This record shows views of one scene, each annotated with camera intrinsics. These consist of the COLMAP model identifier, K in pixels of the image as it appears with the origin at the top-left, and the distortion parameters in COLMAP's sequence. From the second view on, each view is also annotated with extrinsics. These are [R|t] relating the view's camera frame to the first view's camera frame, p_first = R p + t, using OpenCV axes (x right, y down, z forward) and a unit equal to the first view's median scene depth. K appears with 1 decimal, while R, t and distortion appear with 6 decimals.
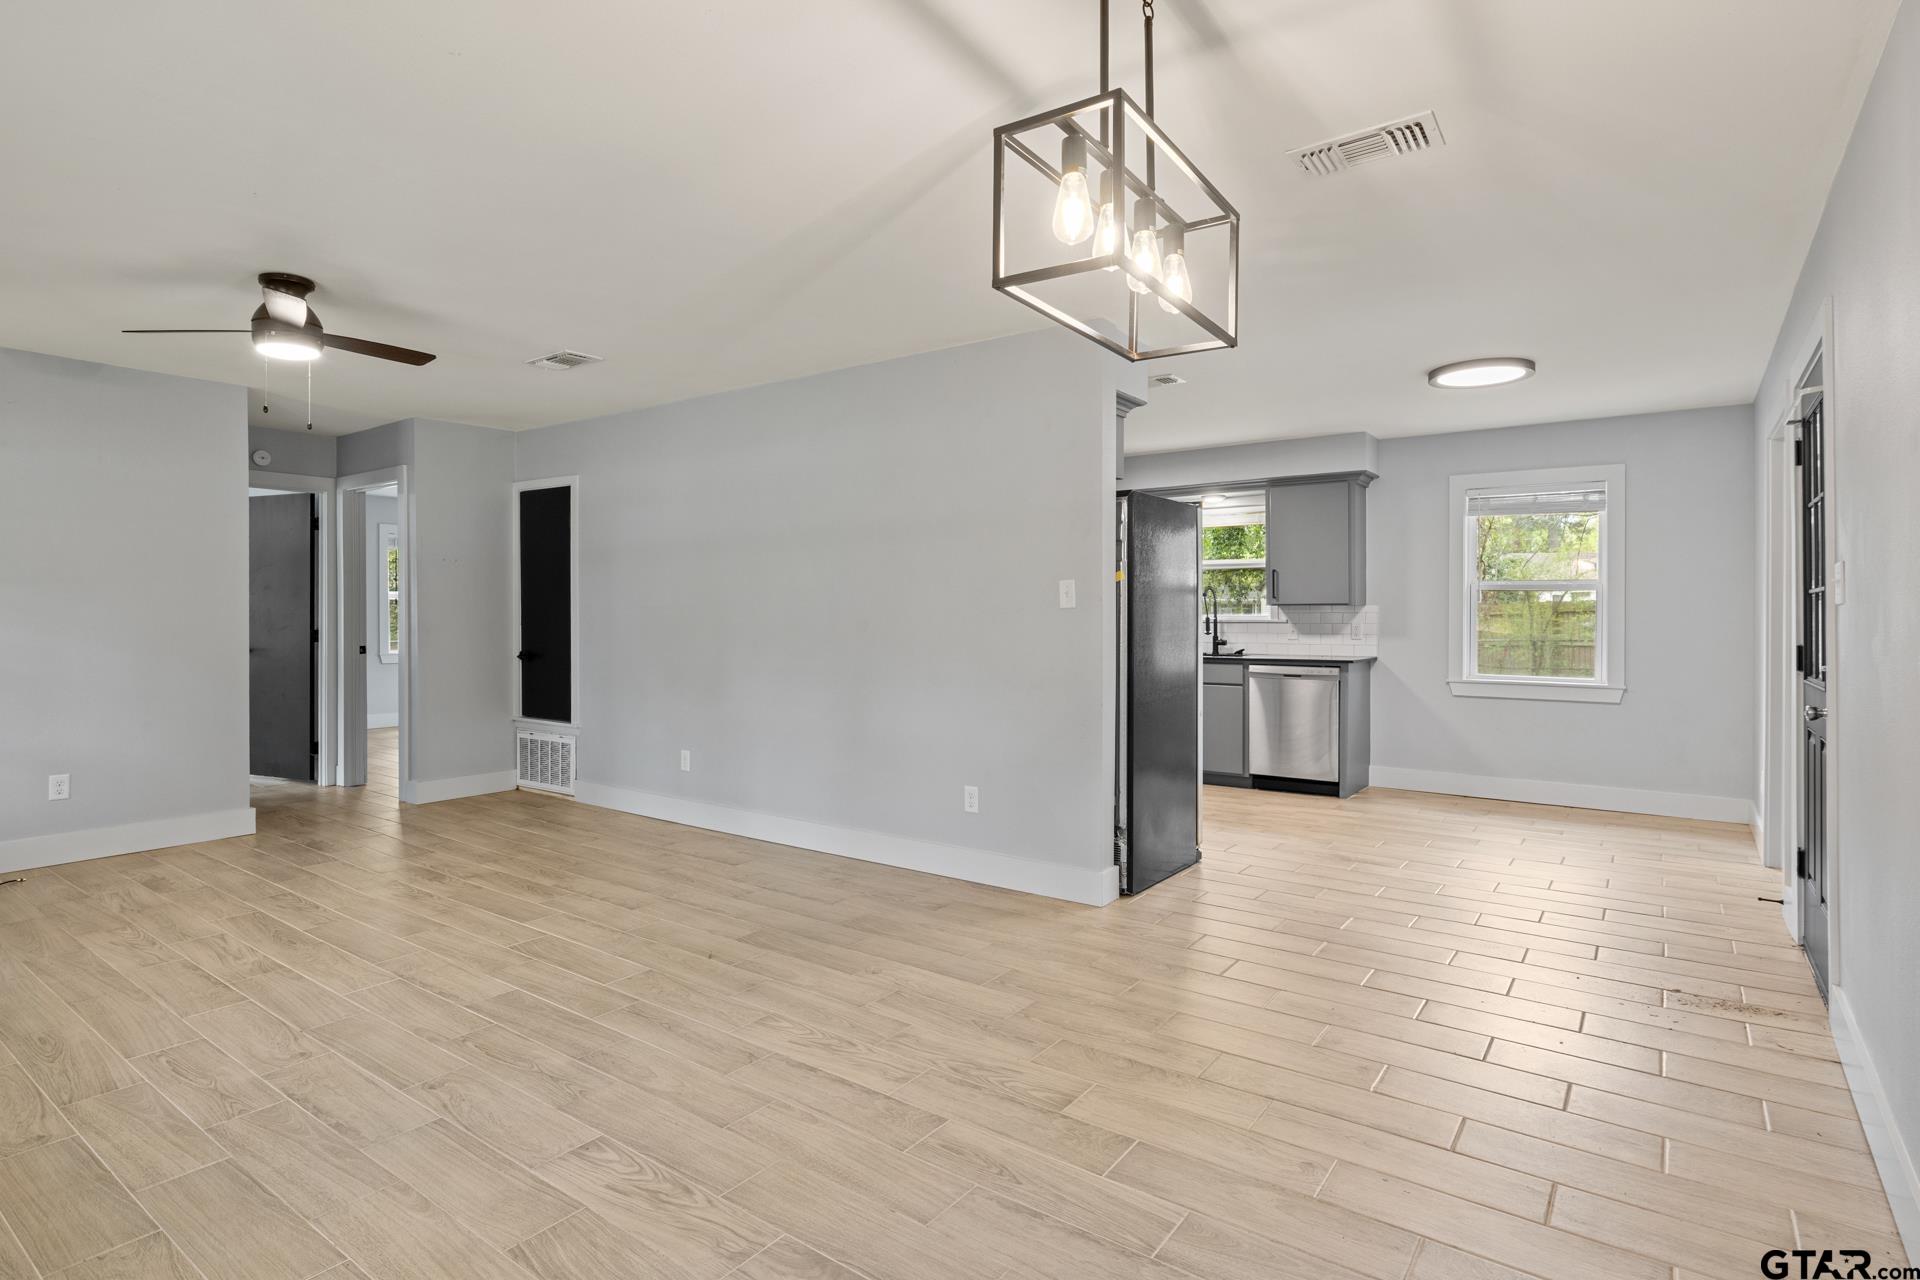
lens RADIAL K [[971.1, 0, 960.5], [0, 971.1, 625.2], [0, 0, 1]] dist [-0.005784, -0.001732]
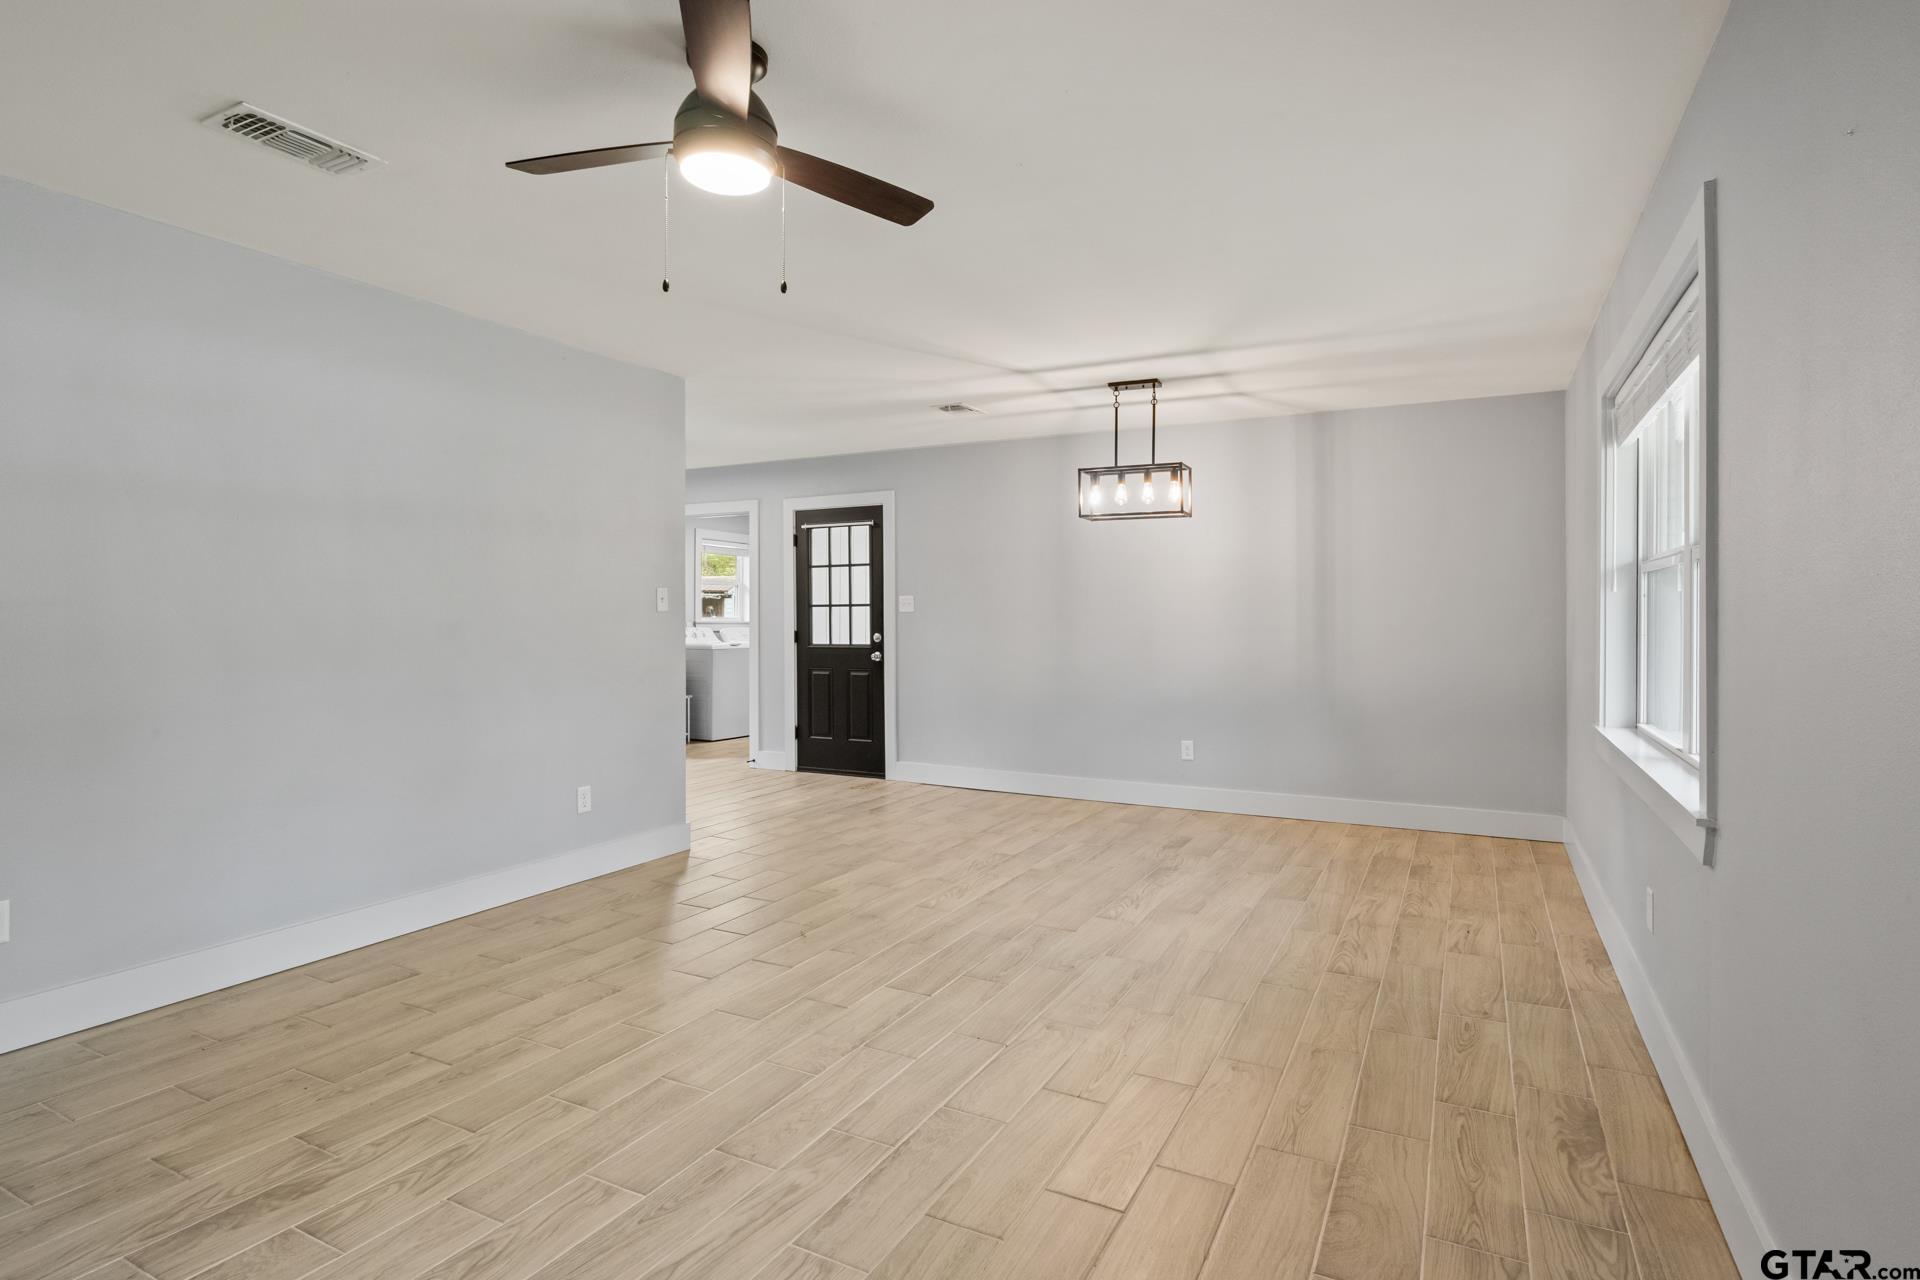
lens RADIAL K [[971.1, 0, 962.2], [0, 971.1, 627.1], [0, 0, 1]] dist [-0.005784, -0.001732]
pose [[-0.143678, -0.012059, 0.989551, -1.435813], [0.011369, 0.999840, 0.013835, -0.013740], [-0.989559, 0.013238, -0.143517, 1.034439]]
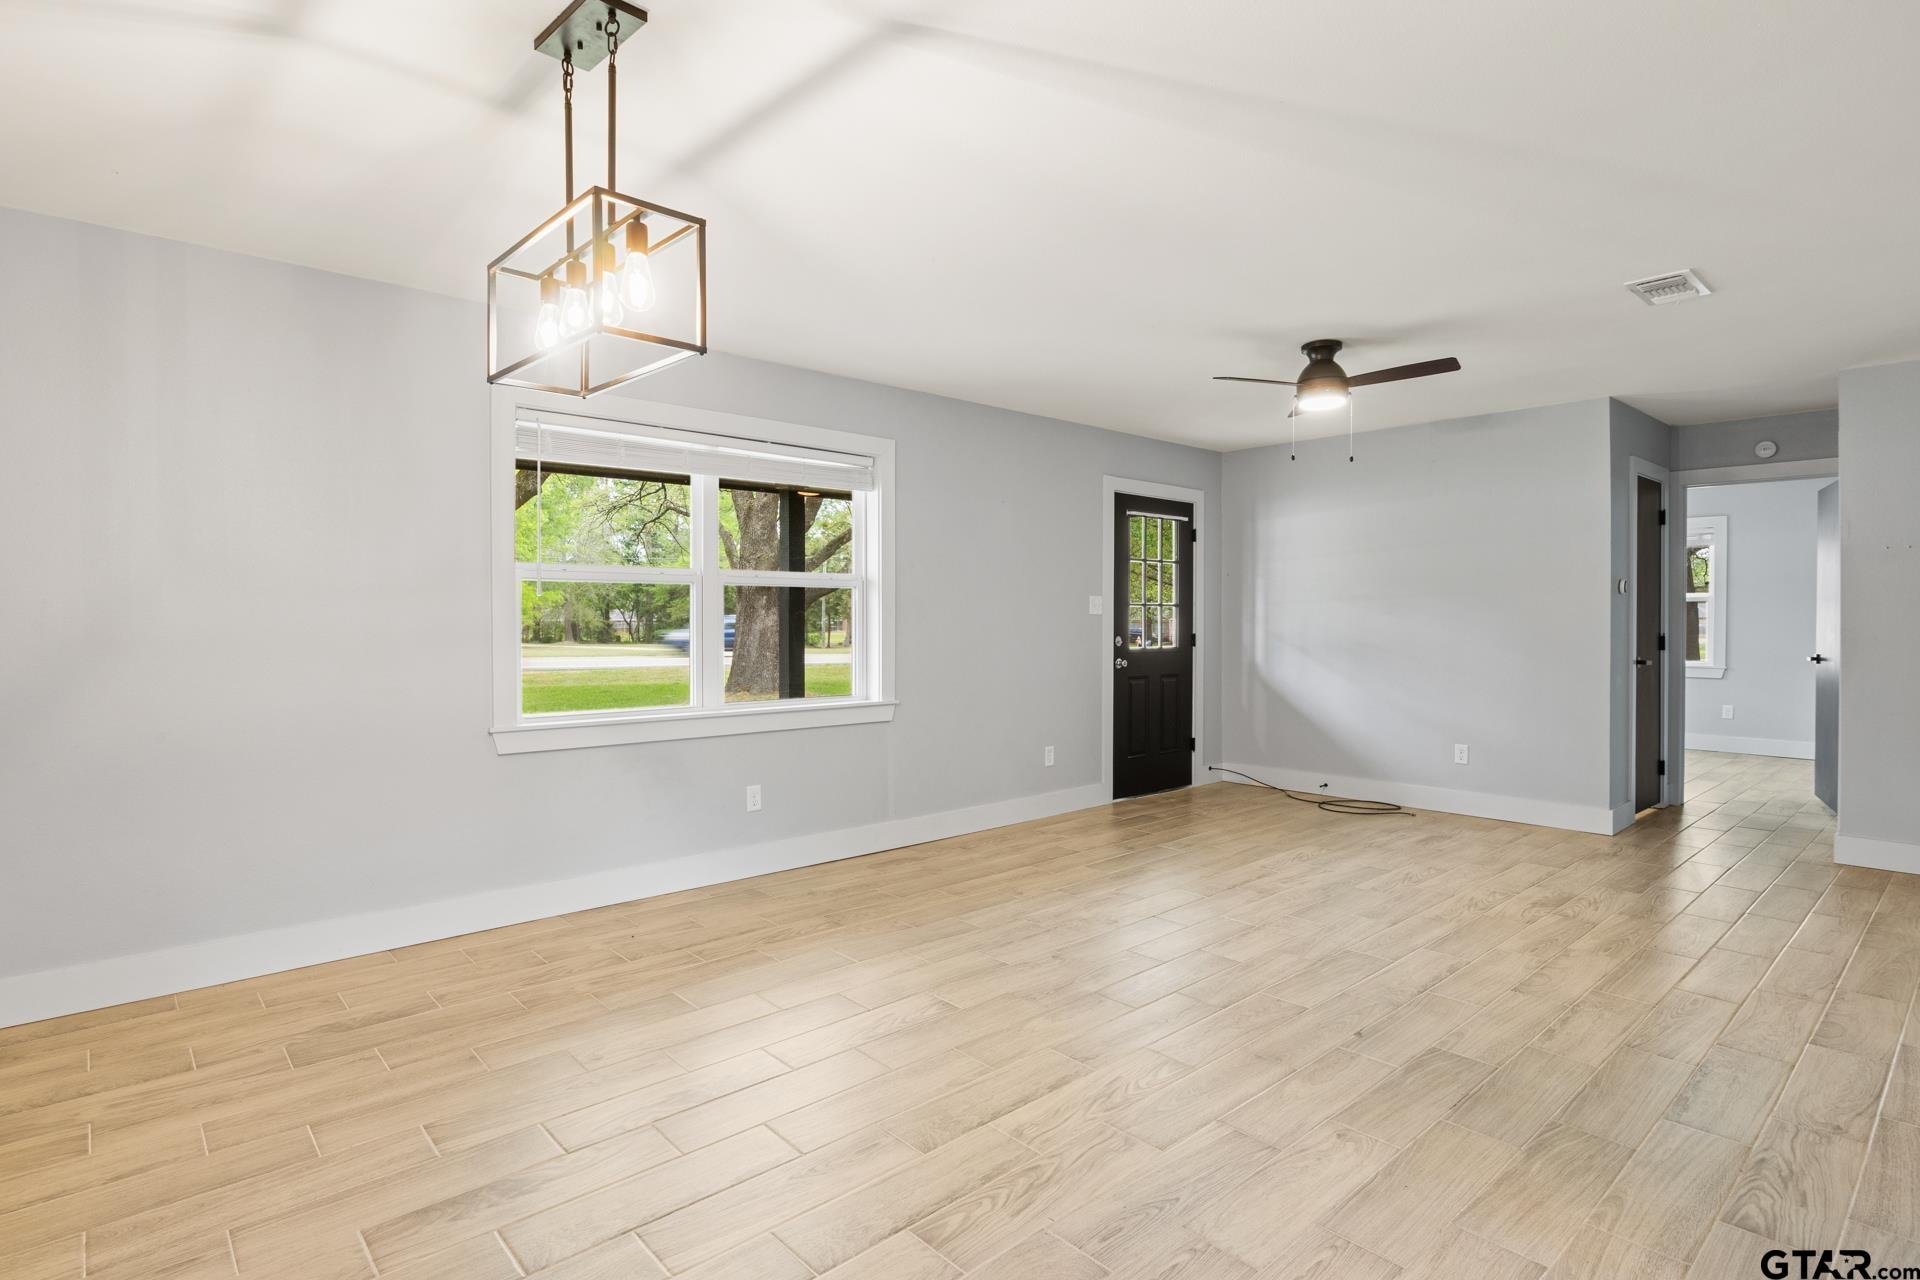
lens RADIAL K [[971.1, 0, 967.4], [0, 971.1, 629.7], [0, 0, 1]] dist [-0.005784, -0.001732]
pose [[-0.204371, 0.012879, -0.978809, 0.656476], [-0.011263, 0.999816, 0.015507, -0.013414], [0.978829, 0.014193, -0.204188, 0.892745]]
